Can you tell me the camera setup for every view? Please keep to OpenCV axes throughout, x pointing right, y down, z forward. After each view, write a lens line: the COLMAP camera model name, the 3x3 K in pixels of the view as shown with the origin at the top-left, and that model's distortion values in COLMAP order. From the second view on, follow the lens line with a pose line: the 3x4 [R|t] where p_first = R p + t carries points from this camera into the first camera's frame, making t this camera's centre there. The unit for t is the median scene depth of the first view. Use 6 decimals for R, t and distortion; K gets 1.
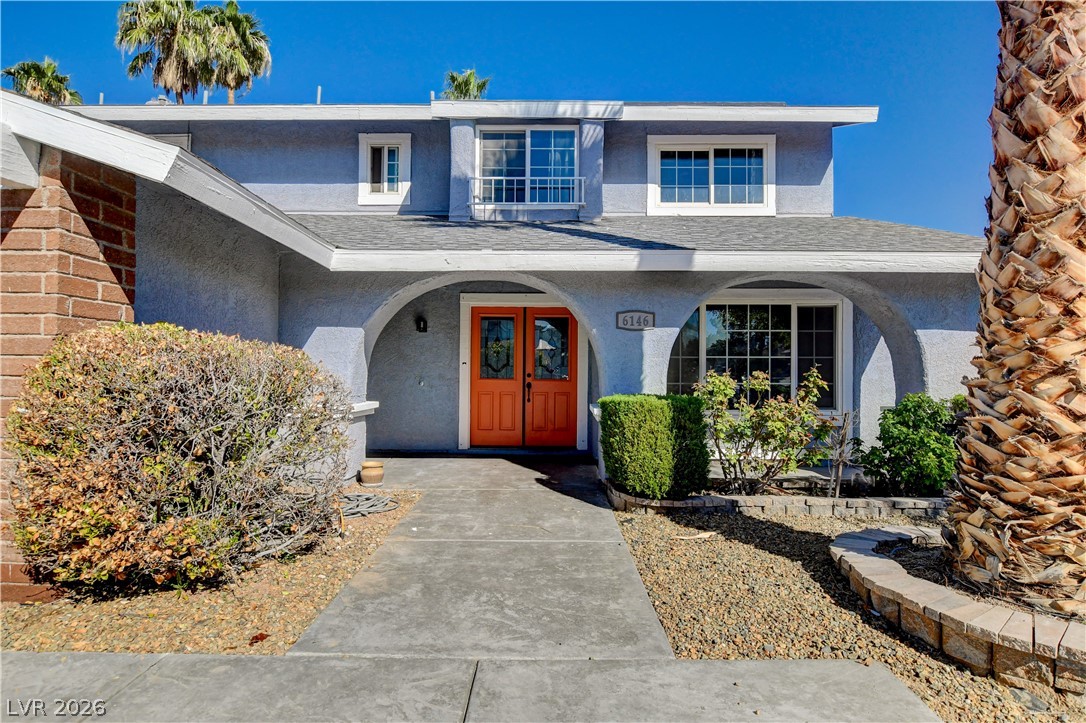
lens RADIAL K [[582.0, 0, 543.0], [0, 582.0, 361.5], [0, 0, 1]] dist [-0.013578, -0.000793]
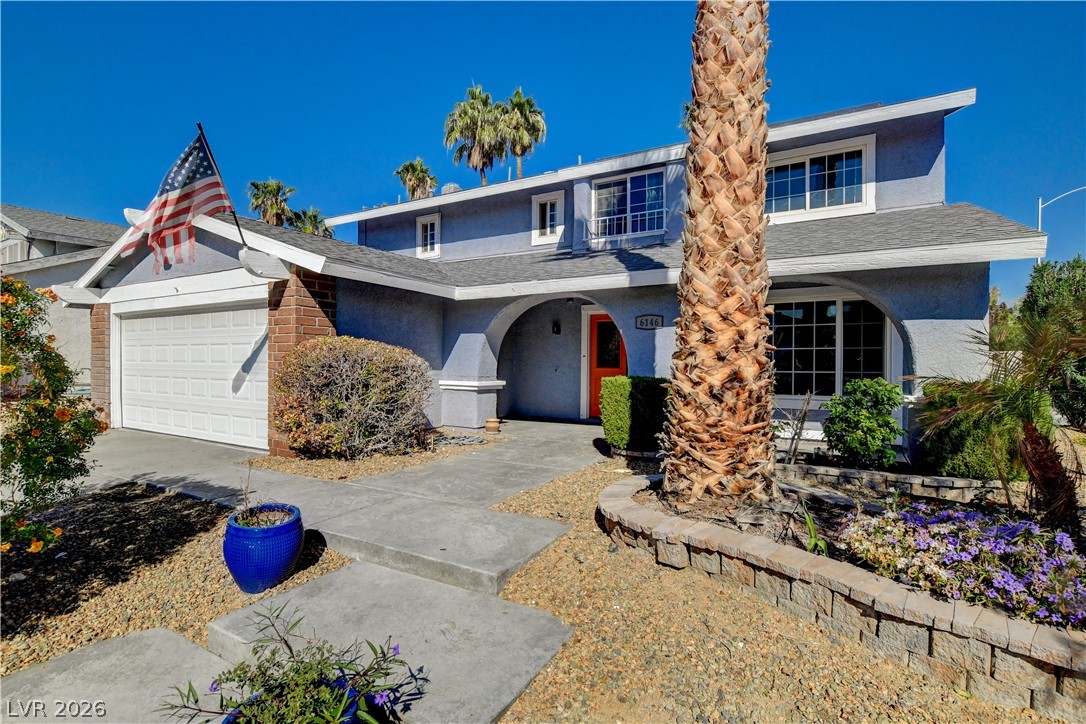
lens RADIAL K [[522.1, 0, 543.0], [0, 522.1, 362.0], [0, 0, 1]] dist [-0.009353, 0.000791]
pose [[0.868360, -0.002047, -0.495930, 0.384306], [0.005151, 0.999975, 0.004892, 0.009849], [0.495908, -0.006802, 0.868349, -0.115444]]
